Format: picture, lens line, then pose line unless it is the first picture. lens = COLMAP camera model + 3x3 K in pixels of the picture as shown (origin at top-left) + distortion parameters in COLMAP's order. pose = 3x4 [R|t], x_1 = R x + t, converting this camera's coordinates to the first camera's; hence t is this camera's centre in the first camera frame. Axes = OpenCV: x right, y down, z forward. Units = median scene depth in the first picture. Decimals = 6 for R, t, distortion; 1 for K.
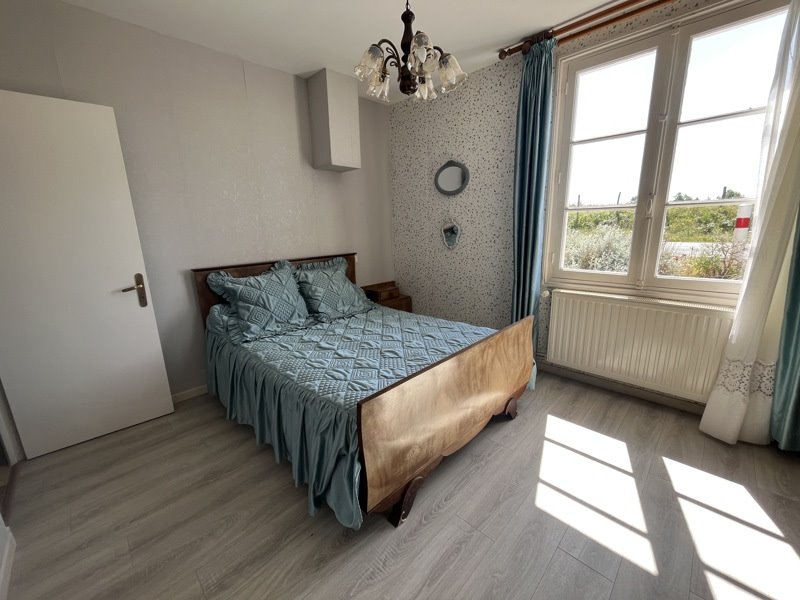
lens RADIAL K [[323.5, 0, 400.1], [0, 323.5, 302.5], [0, 0, 1]] dist [-0.015334, -0.000164]
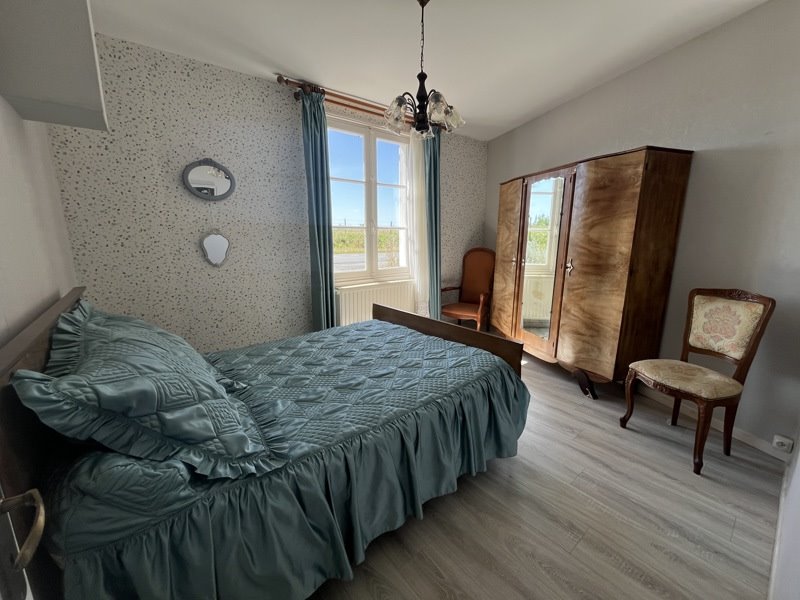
lens RADIAL K [[320.9, 0, 400.0], [0, 320.9, 300.0], [0, 0, 1]] dist [-0.000018, -0.000019]
pose [[0.105367, -0.164783, 0.980686, -0.902930], [0.224736, 0.964607, 0.137936, -0.136936], [-0.968706, 0.205862, 0.138670, 0.686121]]
